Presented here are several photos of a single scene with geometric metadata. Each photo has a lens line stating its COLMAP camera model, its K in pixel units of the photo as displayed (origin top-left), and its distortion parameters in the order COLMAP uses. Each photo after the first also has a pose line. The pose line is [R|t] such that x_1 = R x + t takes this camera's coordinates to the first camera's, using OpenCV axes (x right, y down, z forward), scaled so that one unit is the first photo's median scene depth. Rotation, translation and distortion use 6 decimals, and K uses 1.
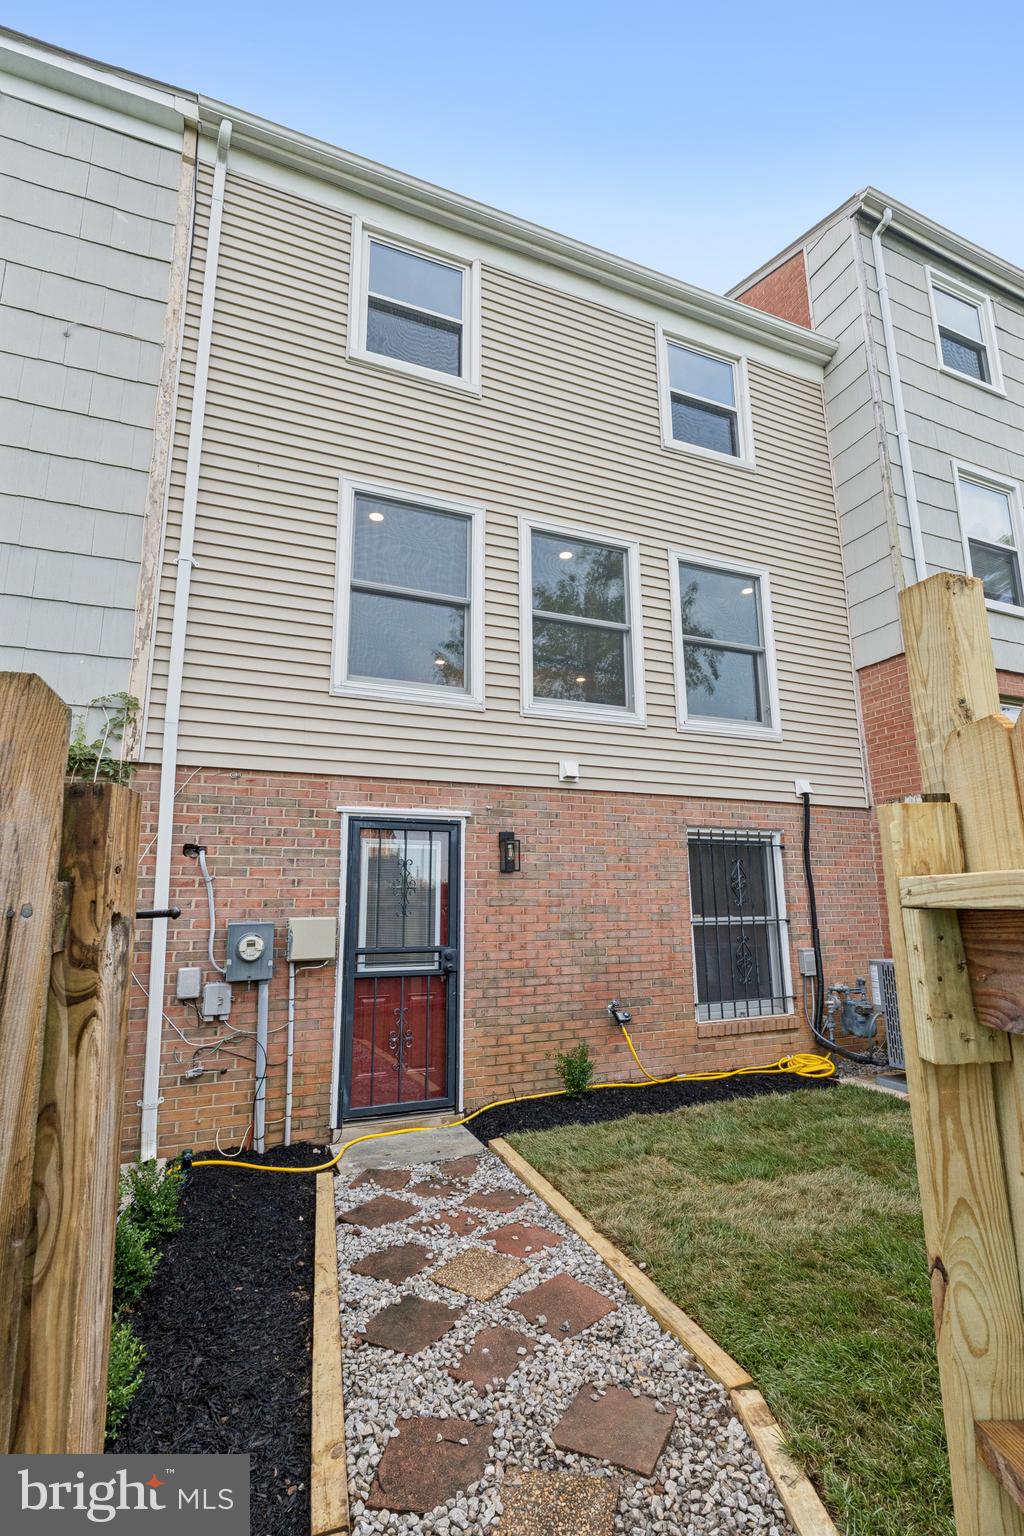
lens RADIAL K [[703.0, 0, 512.0], [0, 703.0, 768.0], [0, 0, 1]] dist [-0.006404, 0.000323]
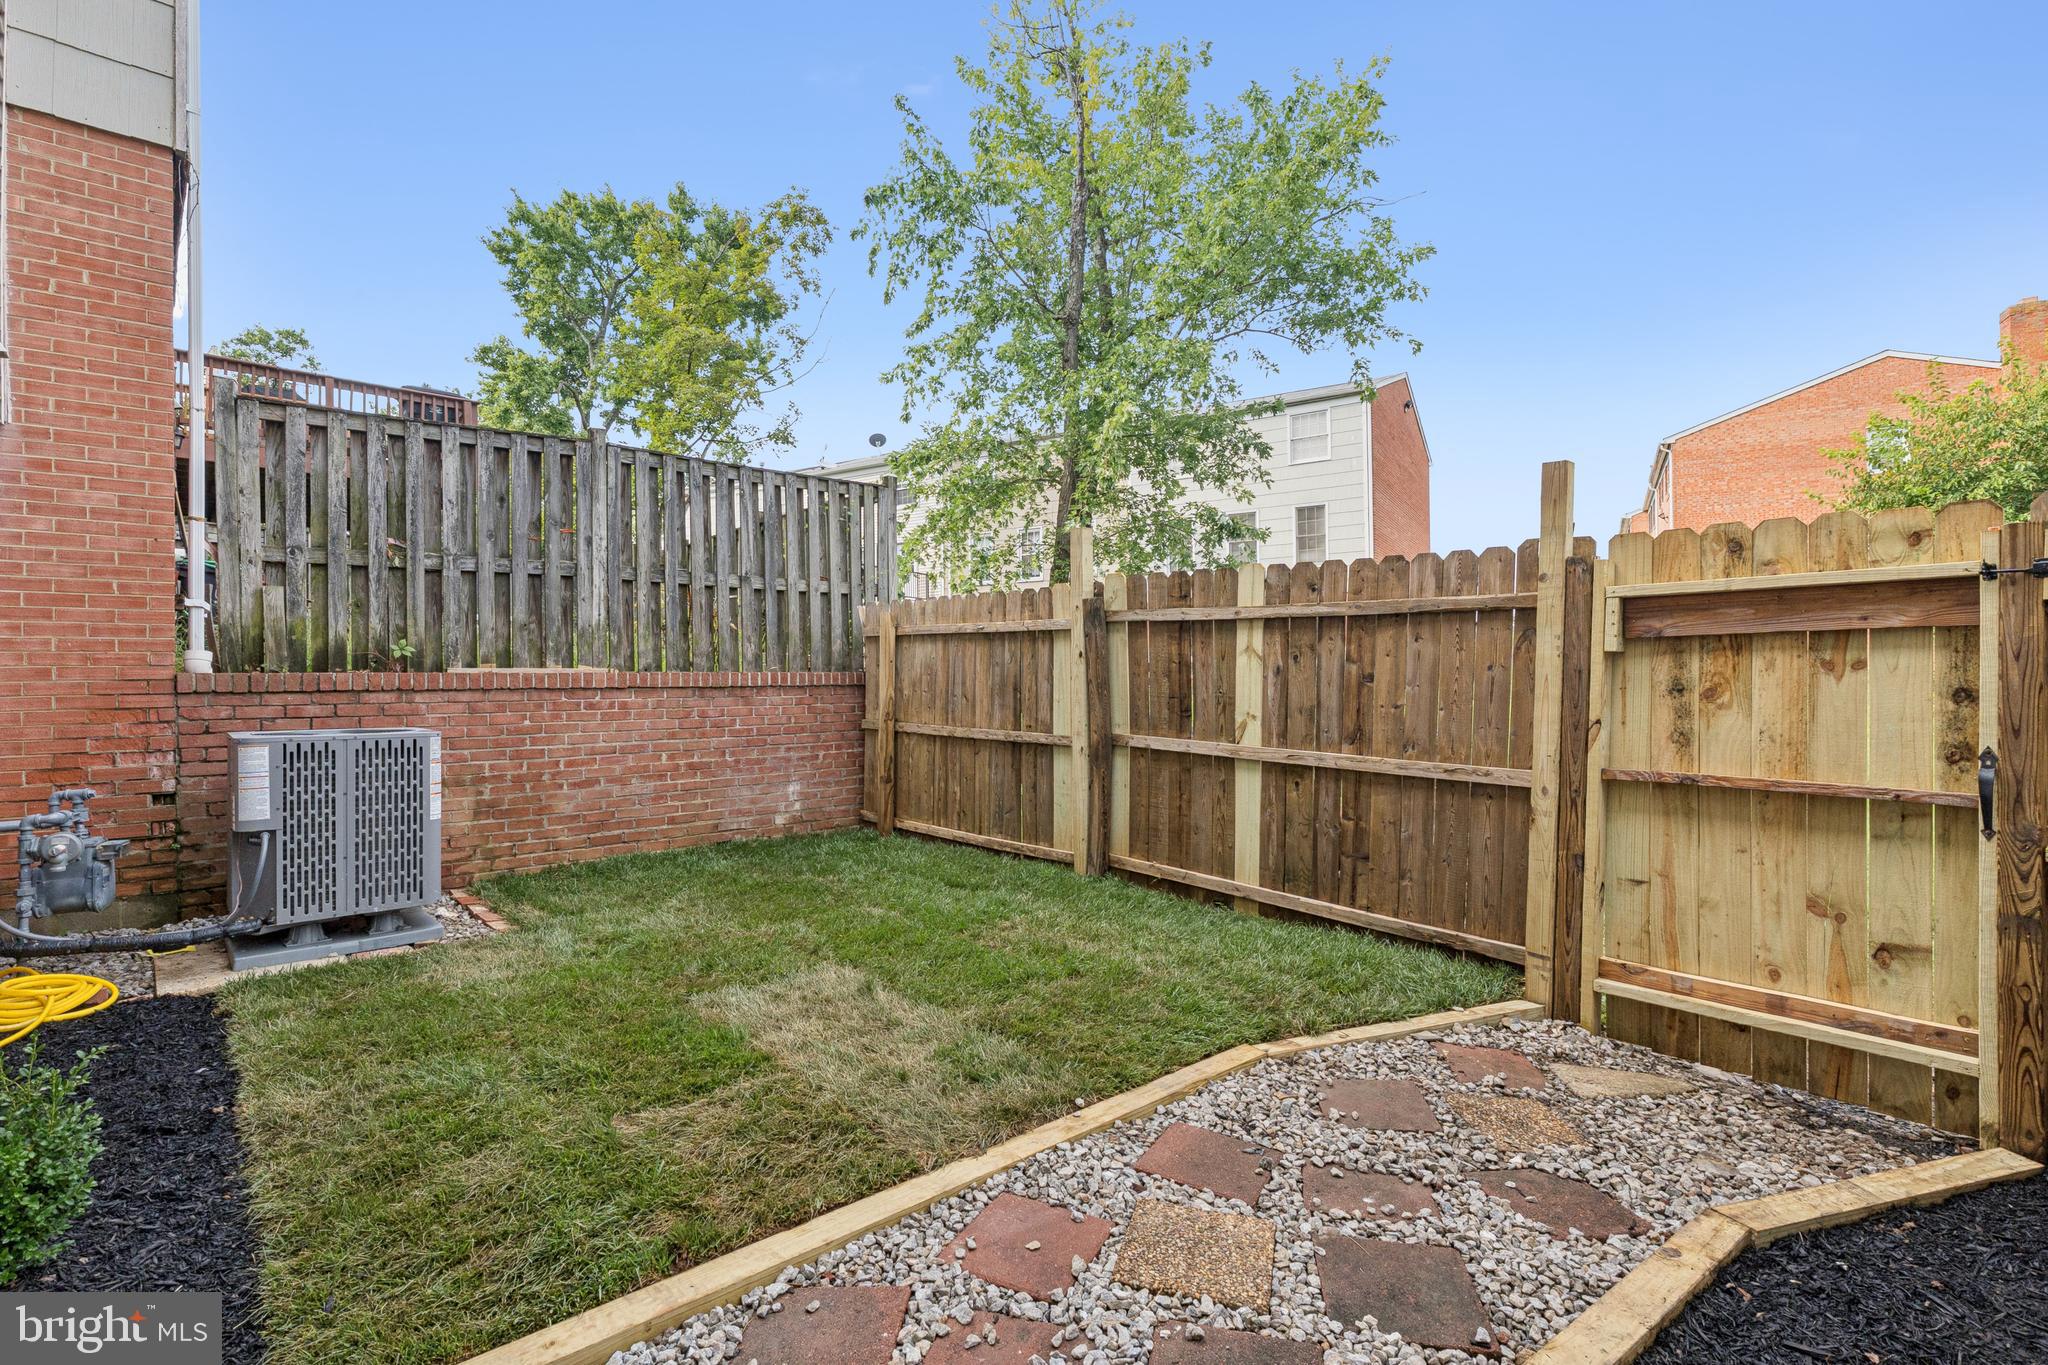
lens RADIAL K [[946.6, 0, 1024.0], [0, 946.6, 682.5], [0, 0, 1]] dist [-0.000249, -0.000014]
pose [[-0.339290, 0.002399, 0.940679, -0.339672], [-0.160883, 0.985115, -0.060540, 0.187460], [-0.926822, -0.171880, -0.333853, 0.726720]]
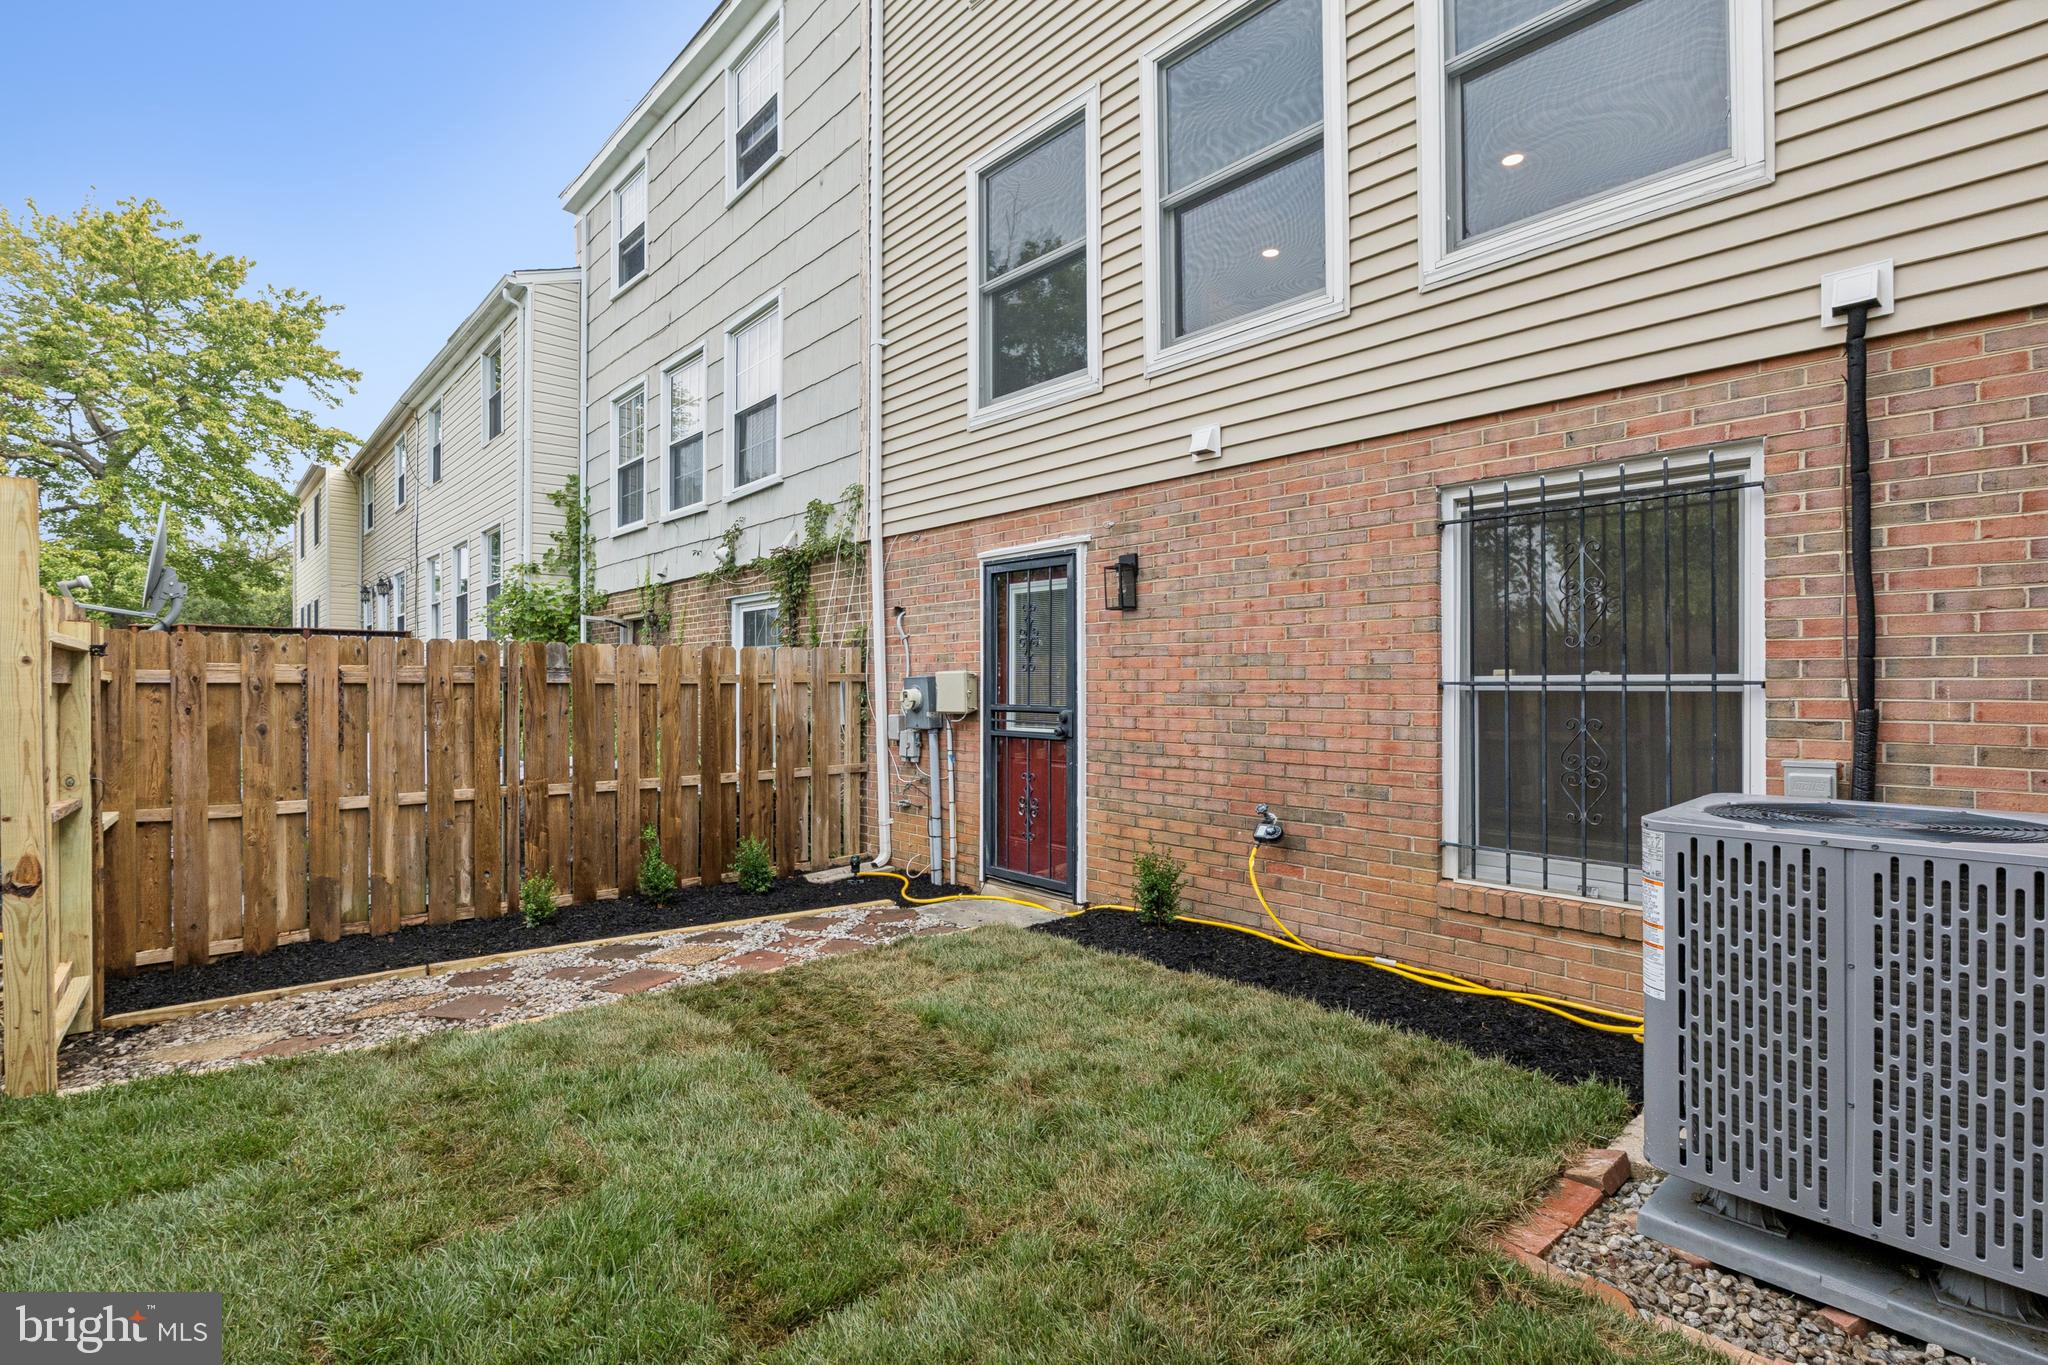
lens RADIAL K [[937.4, 0, 1024.0], [0, 937.4, 682.5], [0, 0, 1]] dist [-0.006404, 0.000323]
pose [[0.346681, 0.002986, -0.937978, 0.821895], [0.171856, 0.982865, 0.066648, 0.133132], [0.922105, -0.184303, 0.340227, 0.540674]]
